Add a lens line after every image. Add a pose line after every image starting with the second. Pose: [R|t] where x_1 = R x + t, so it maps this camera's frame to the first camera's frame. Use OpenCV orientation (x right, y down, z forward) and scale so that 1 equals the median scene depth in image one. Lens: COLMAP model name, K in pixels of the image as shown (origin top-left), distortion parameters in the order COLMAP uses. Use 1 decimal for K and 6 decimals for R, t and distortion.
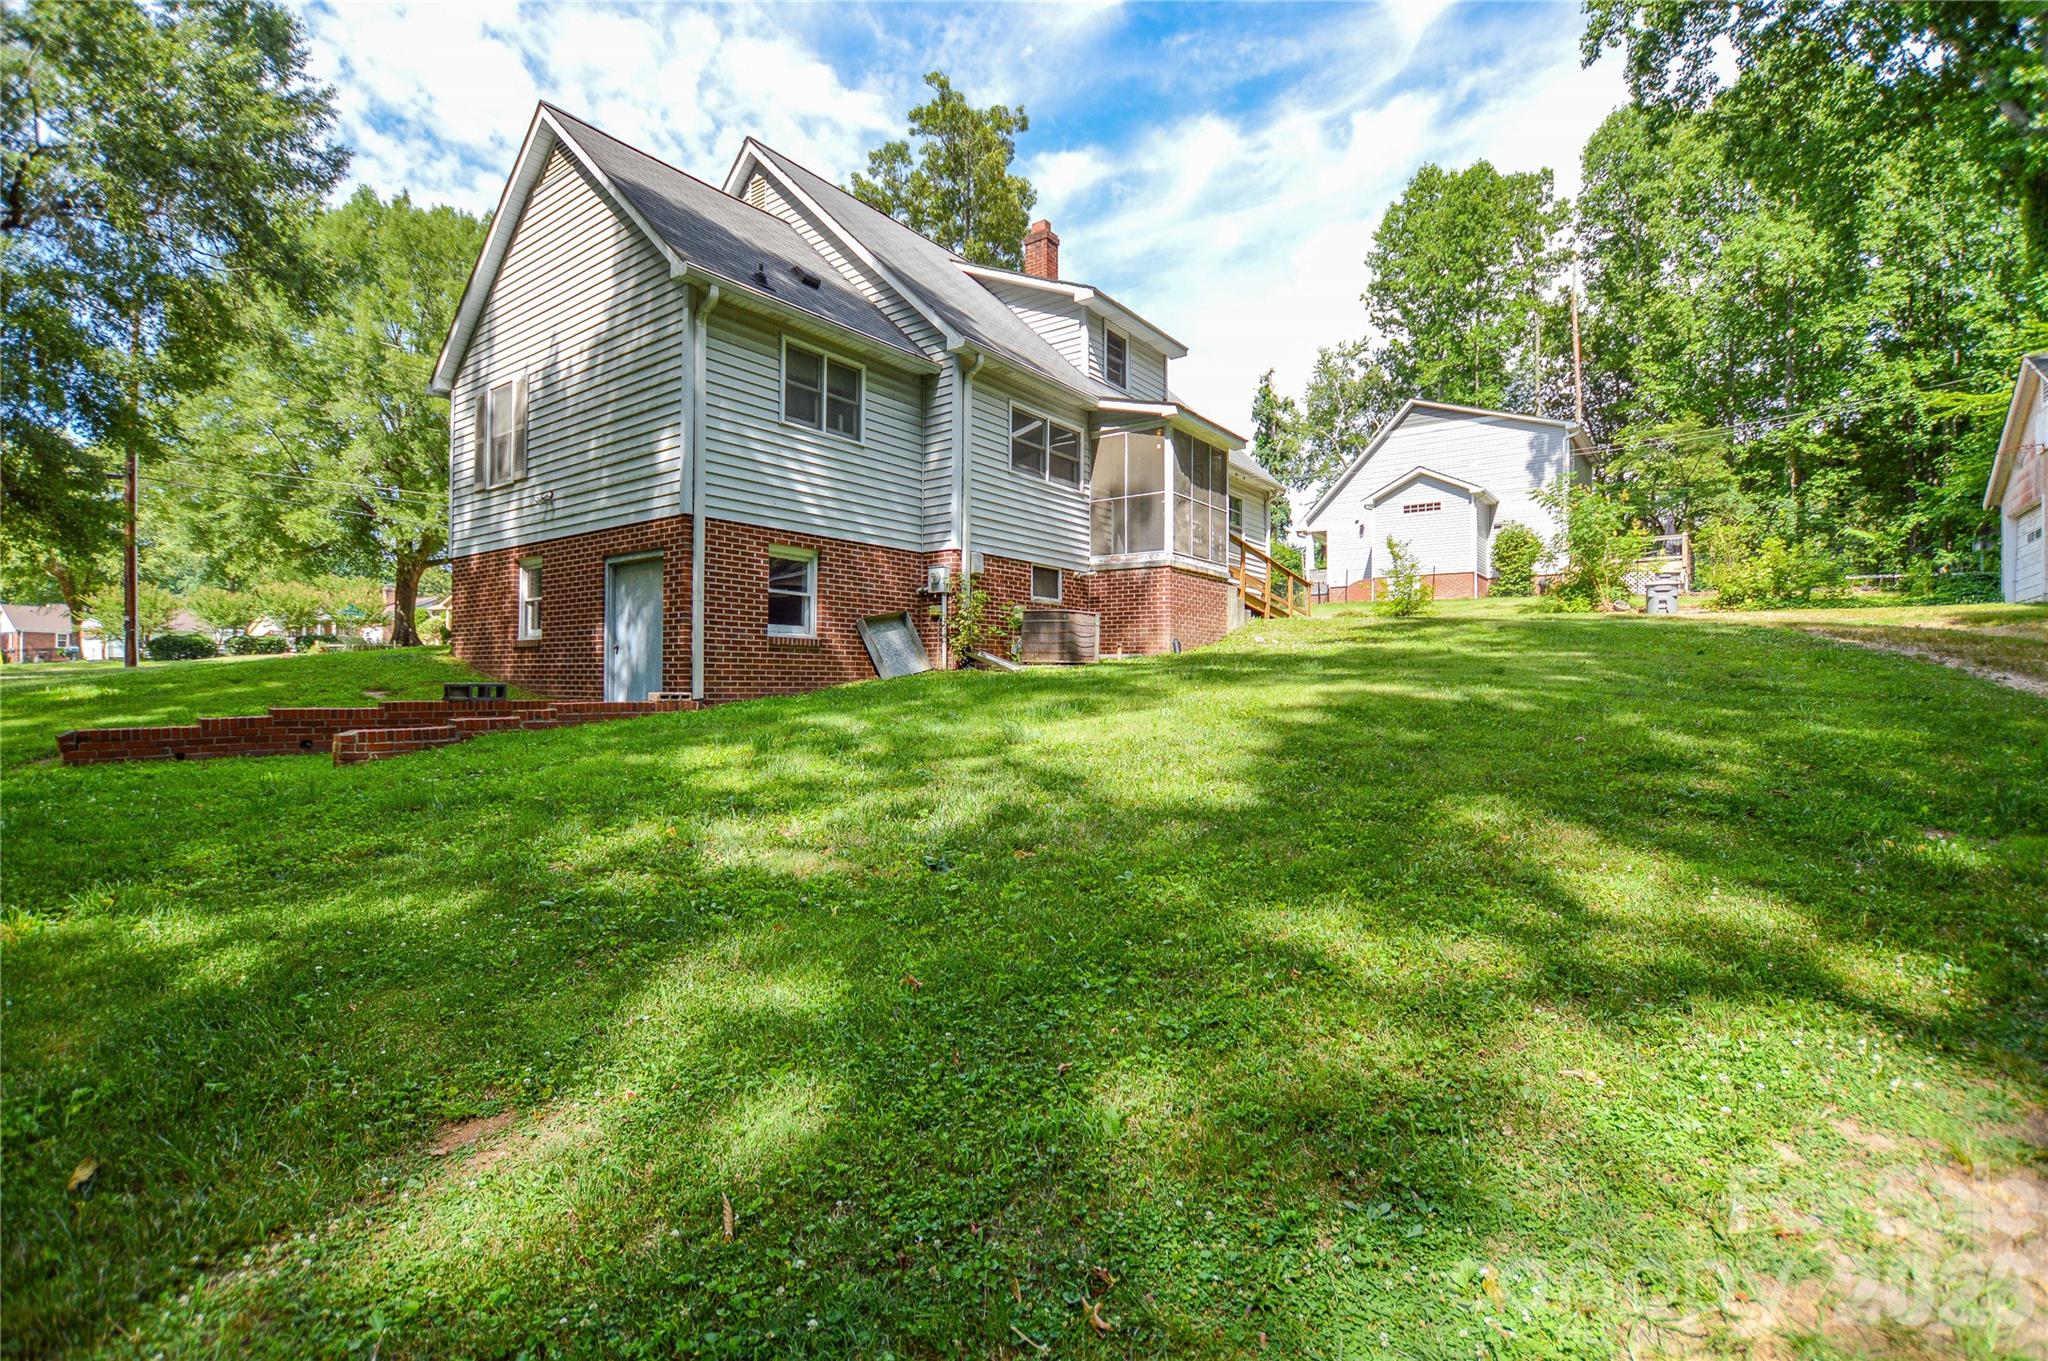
lens RADIAL K [[935.6, 0, 1022.9], [0, 935.6, 684.4], [0, 0, 1]] dist [-0.032040, 0.004206]
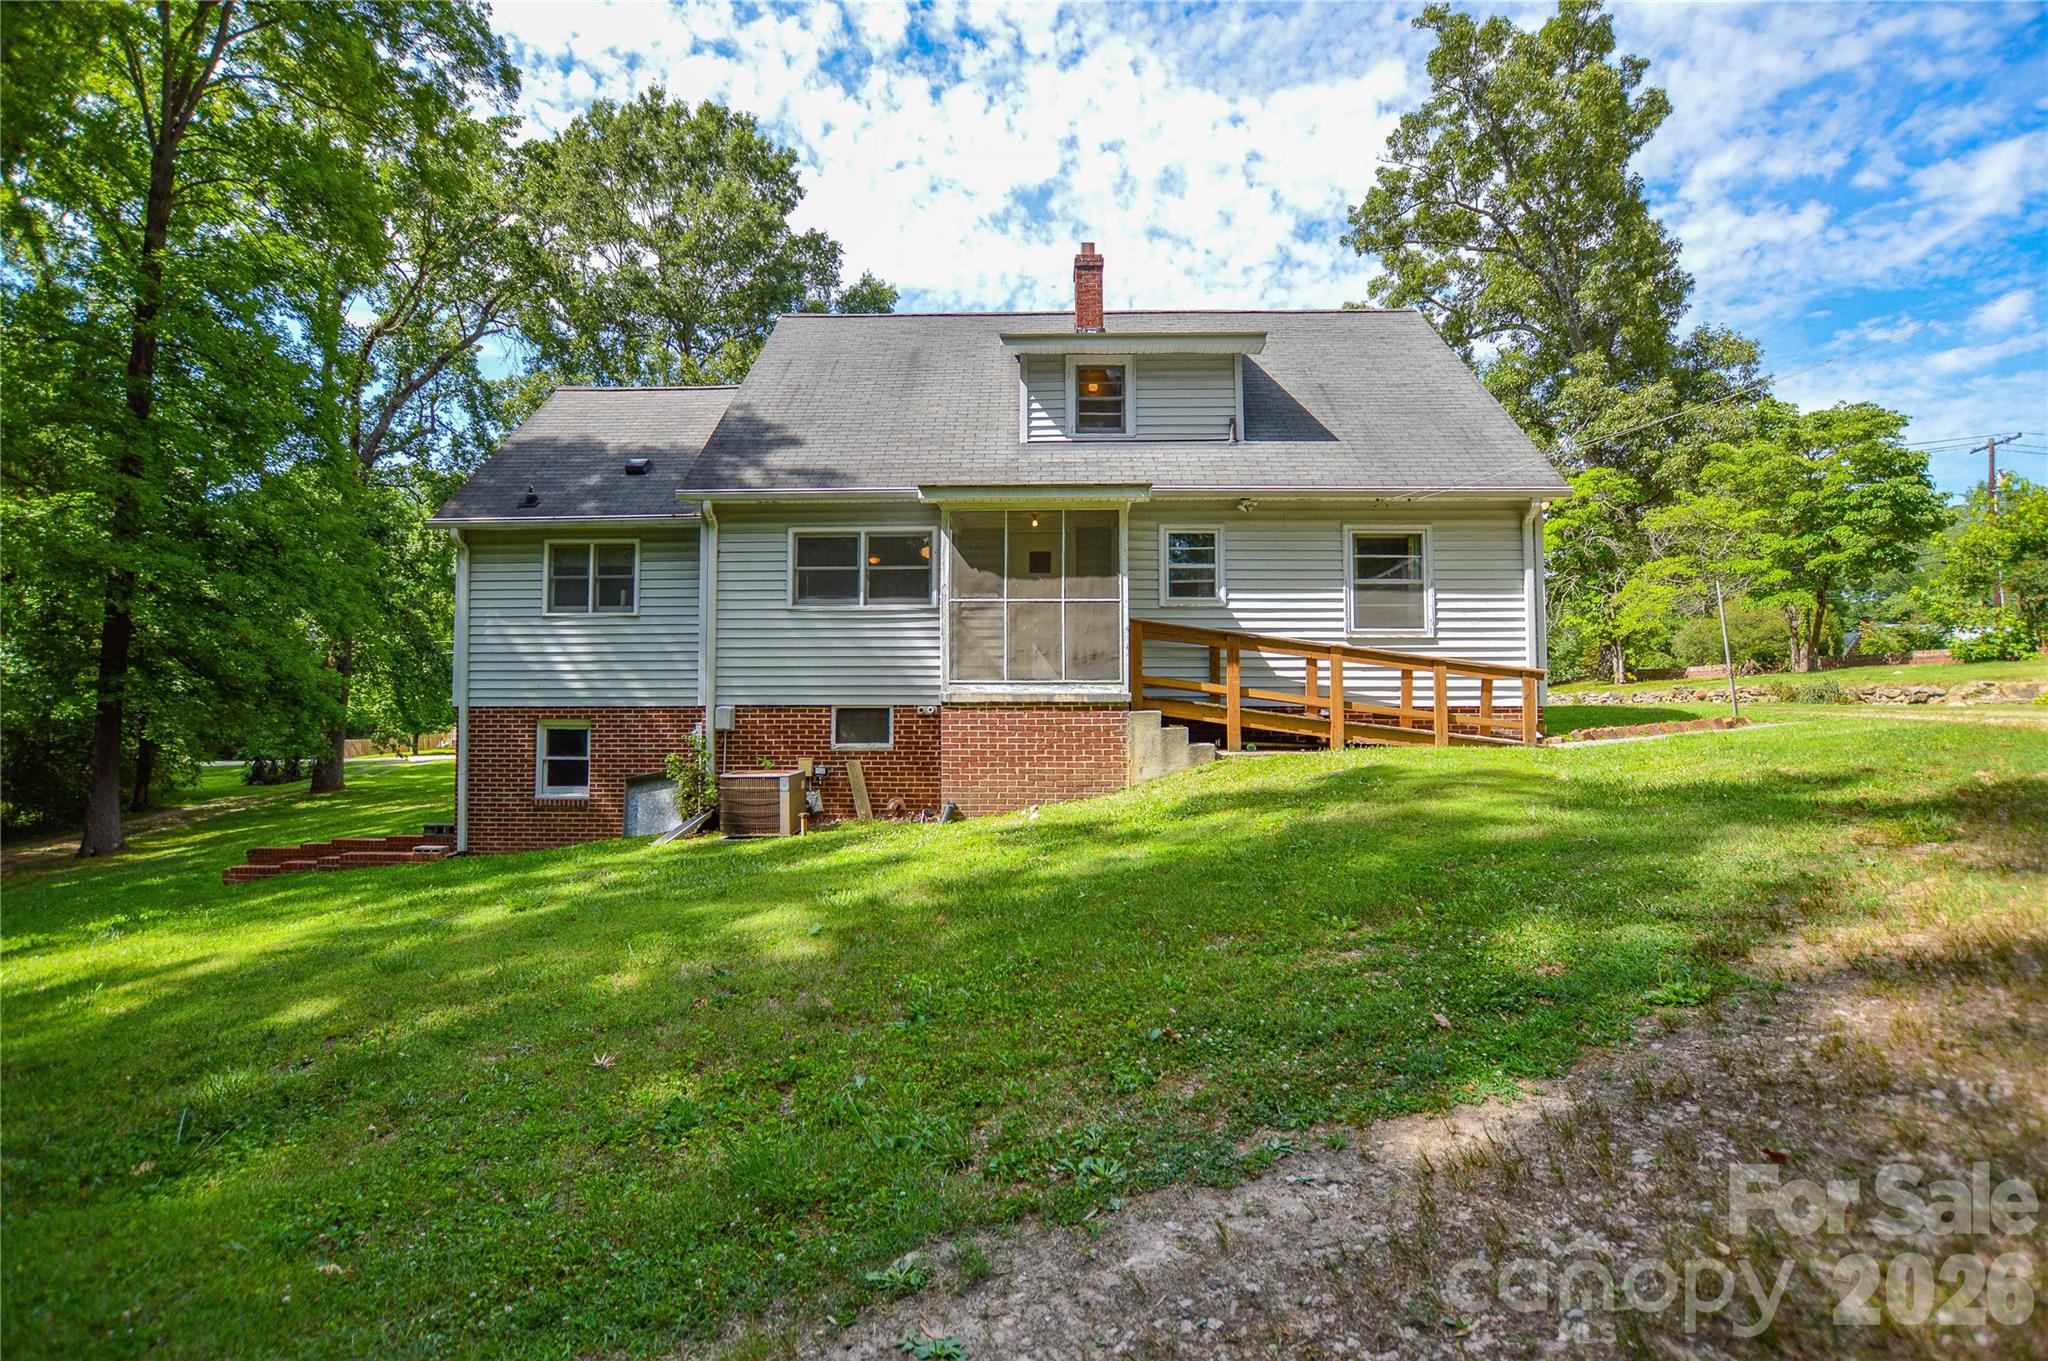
lens RADIAL K [[935.6, 0, 1024.3], [0, 935.6, 679.9], [0, 0, 1]] dist [-0.032040, 0.004206]
pose [[0.569760, -0.035230, -0.821055, 0.891961], [0.004024, 0.999188, -0.040081, -0.129333], [0.821801, 0.019533, 0.569440, 0.715247]]
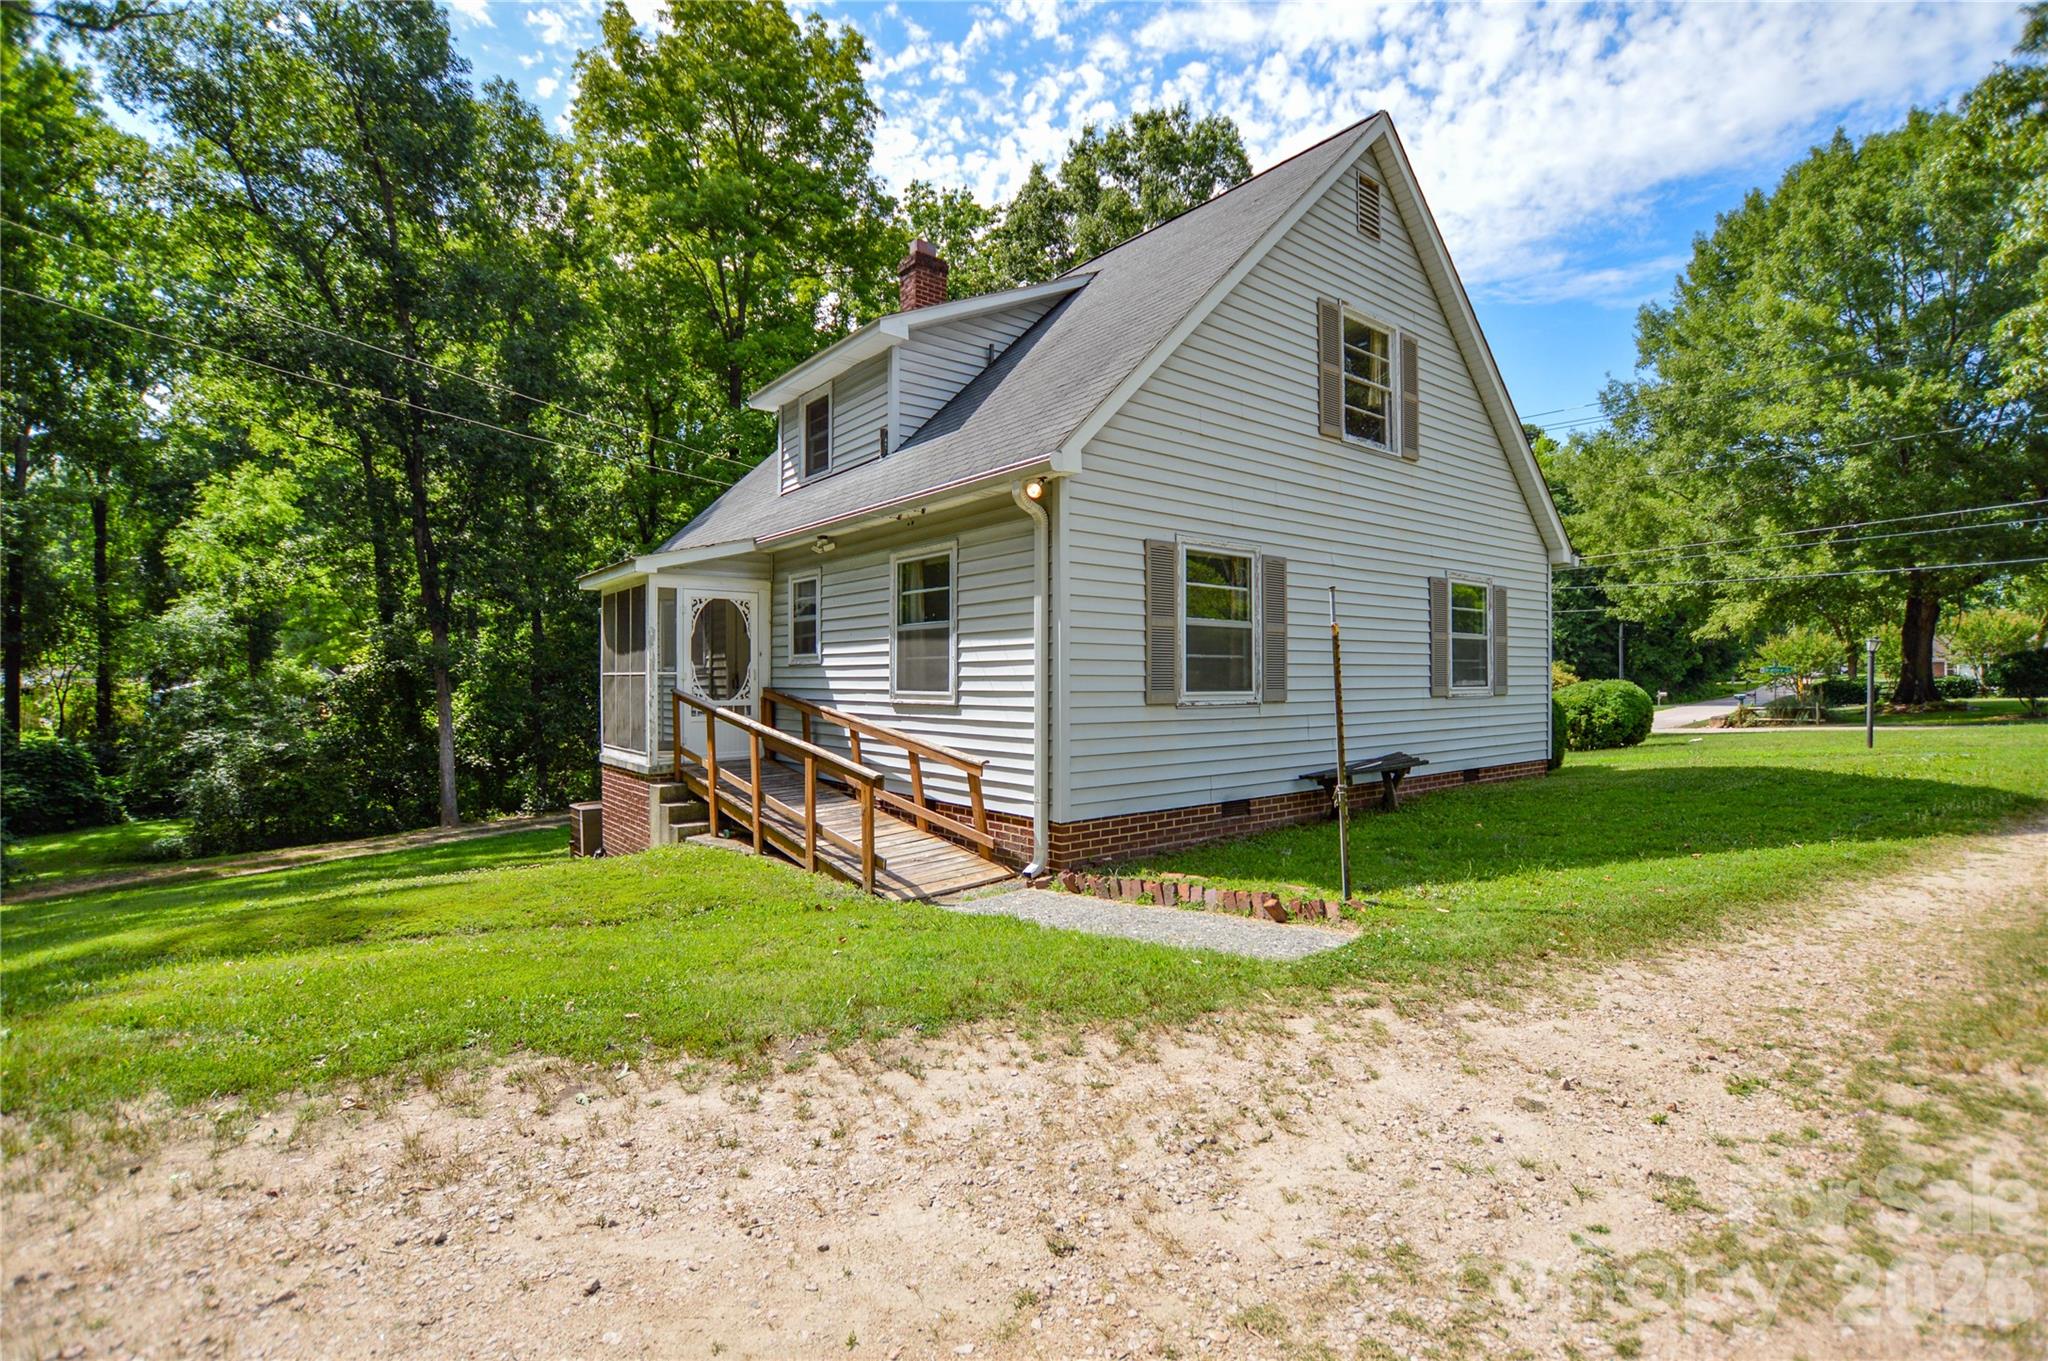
lens RADIAL K [[935.6, 0, 1024.5], [0, 935.6, 681.8], [0, 0, 1]] dist [-0.032040, 0.004206]
pose [[-0.253341, -0.002784, -0.967373, 0.974537], [0.004544, 0.999981, -0.004068, -0.219421], [0.967366, -0.005427, -0.253323, 1.777084]]
